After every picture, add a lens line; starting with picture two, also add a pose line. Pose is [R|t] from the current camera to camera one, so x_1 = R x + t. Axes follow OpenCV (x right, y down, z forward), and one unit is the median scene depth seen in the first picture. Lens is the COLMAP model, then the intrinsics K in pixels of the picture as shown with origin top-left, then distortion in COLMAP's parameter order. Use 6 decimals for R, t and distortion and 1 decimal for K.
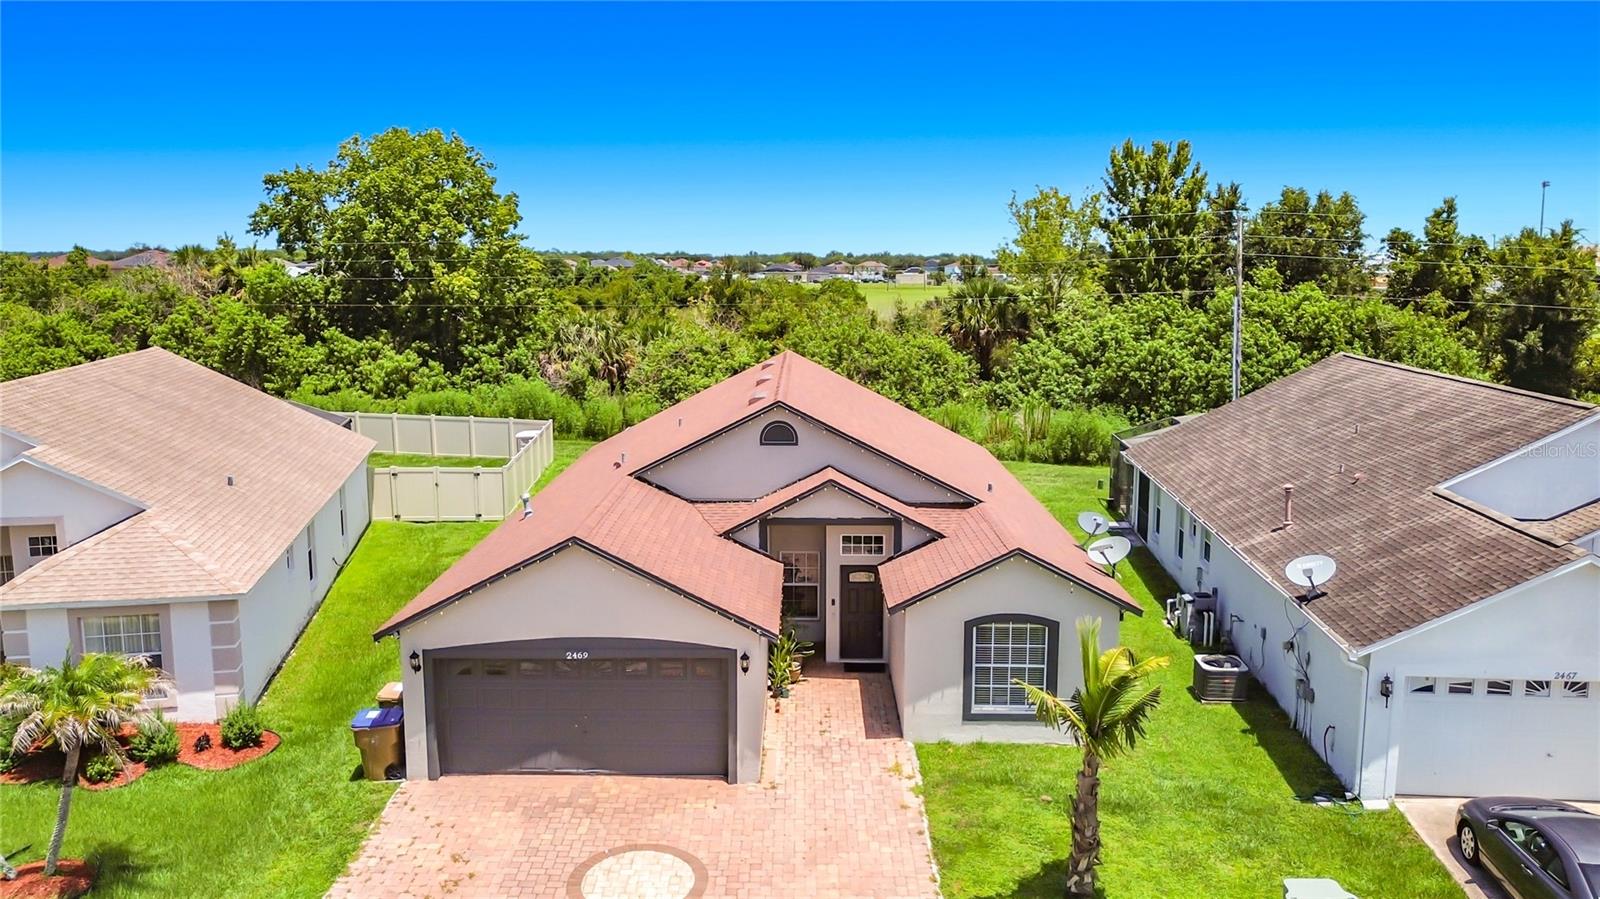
lens RADIAL K [[1179.7, 0, 790.7], [0, 1179.7, 465.1], [0, 0, 1]] dist [0.055405, -0.094386]
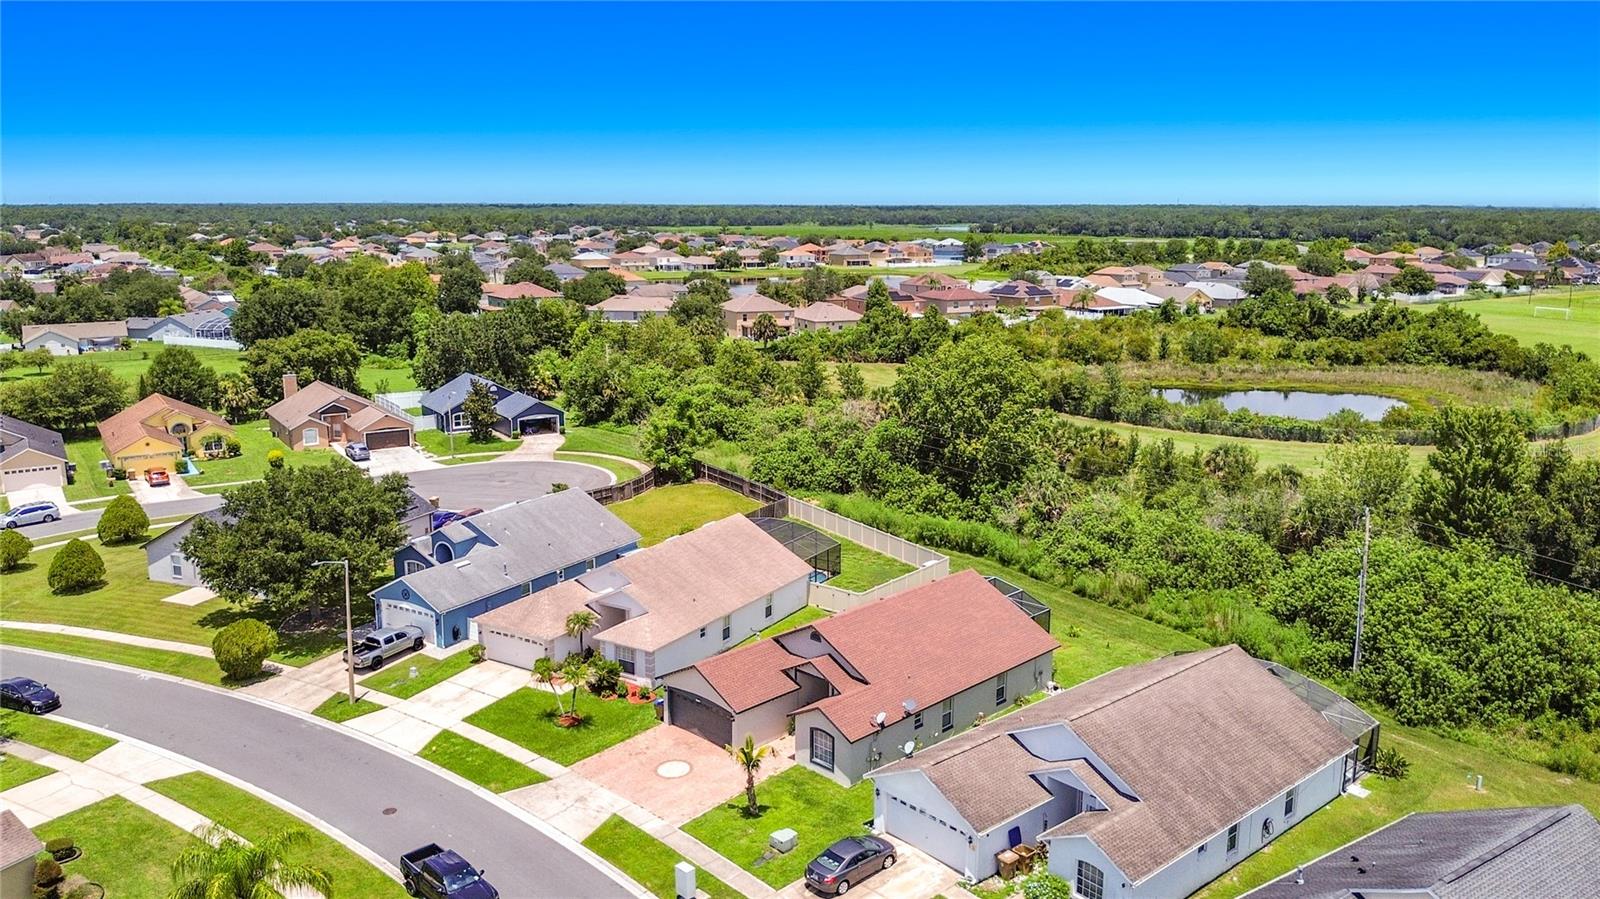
lens RADIAL K [[1190.1, 0, 791.0], [0, 1190.1, 465.7], [0, 0, 1]] dist [0.046741, -0.105626]
pose [[0.720277, 0.148232, -0.677664, 1.666524], [-0.116996, 0.988866, 0.091952, -0.632588], [0.683749, 0.013053, 0.729600, -0.949300]]
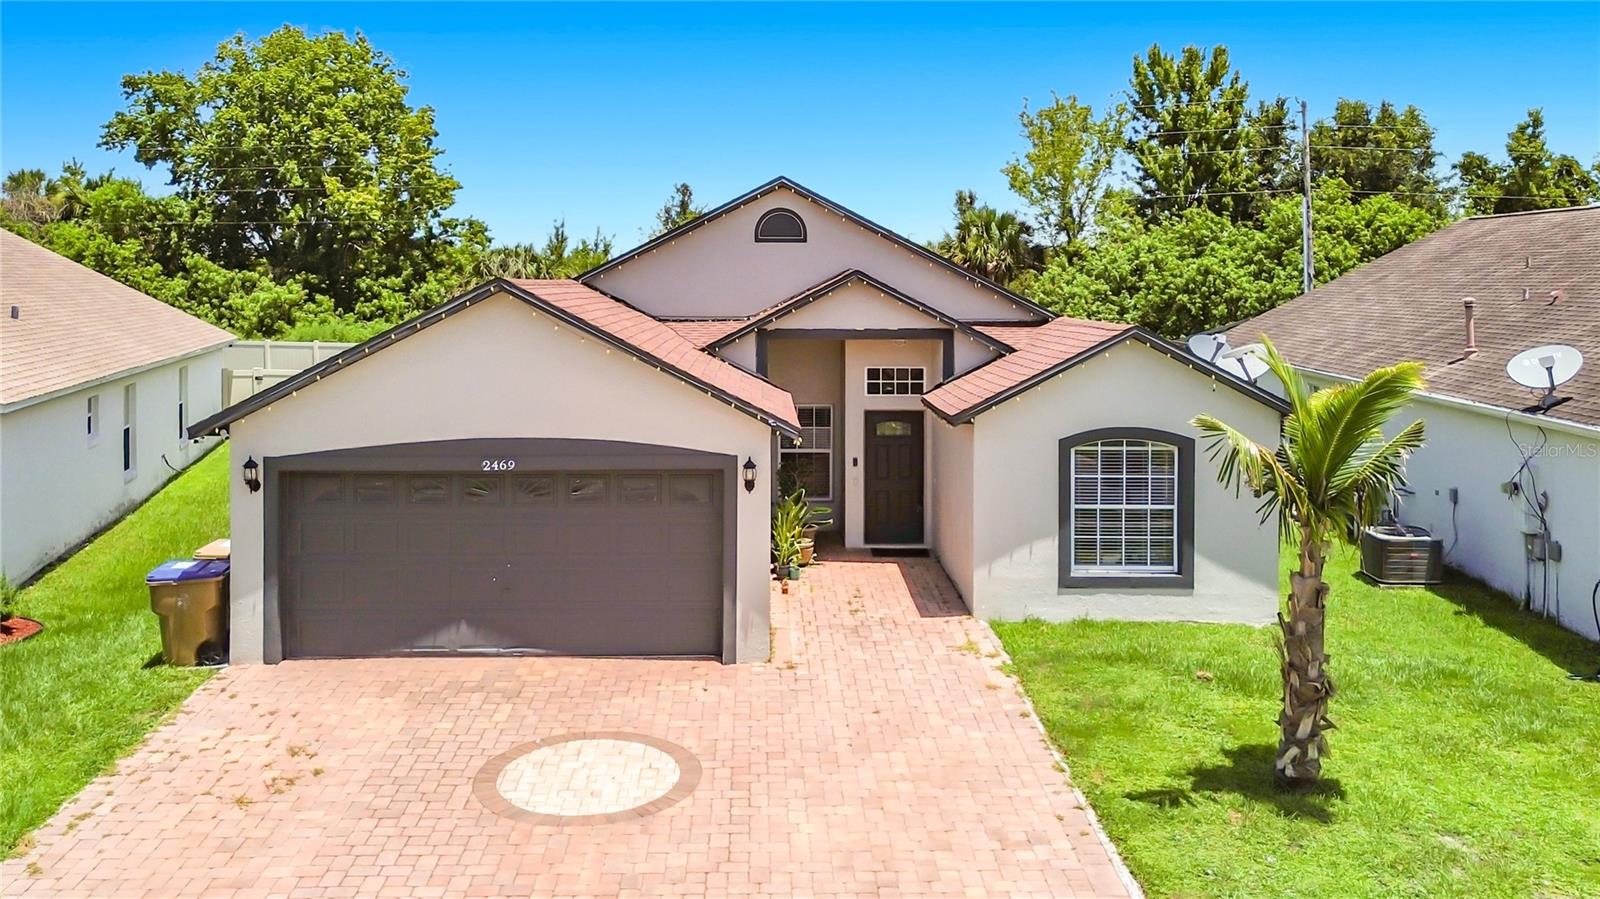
lens RADIAL K [[1343.7, 0, 791.6], [0, 1343.7, 328.1], [0, 0, 1]] dist [0.061056, -0.040041]
pose [[0.999327, 0.001542, 0.036650, -0.033849], [0.003325, 0.991196, -0.132361, 0.147492], [-0.036531, 0.132394, 0.990524, 0.181040]]
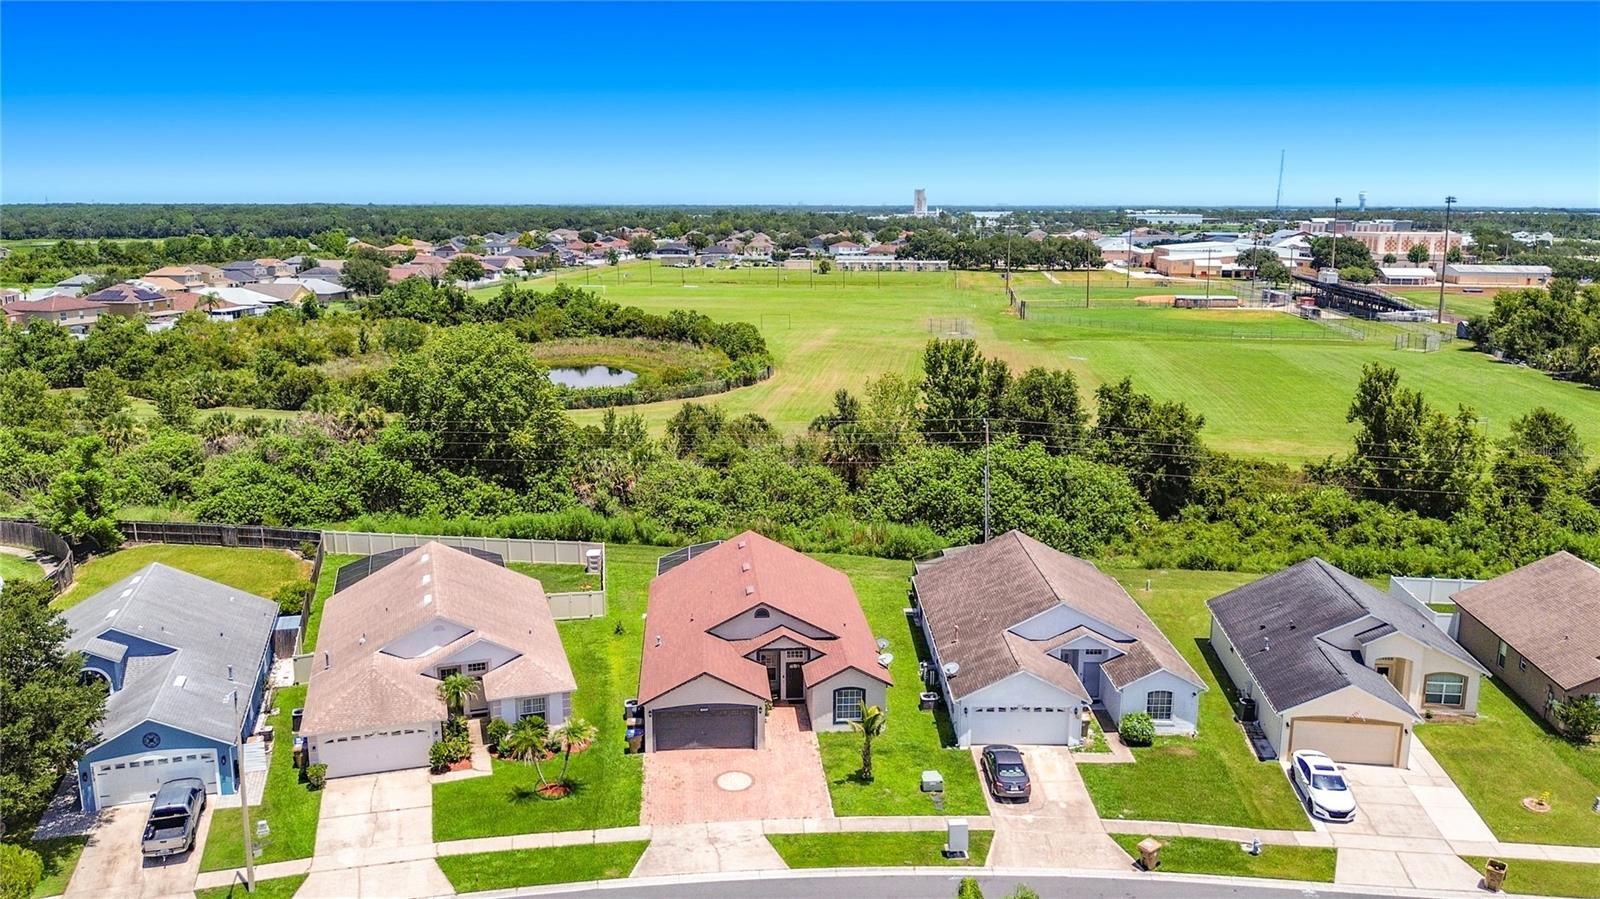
lens RADIAL K [[1190.1, 0, 791.0], [0, 1190.1, 465.7], [0, 0, 1]] dist [0.046741, -0.105626]
pose [[0.995363, -0.019526, 0.094185, -0.186175], [0.015125, 0.998770, 0.047209, -0.472124], [-0.094991, -0.045566, 0.994435, -1.581565]]
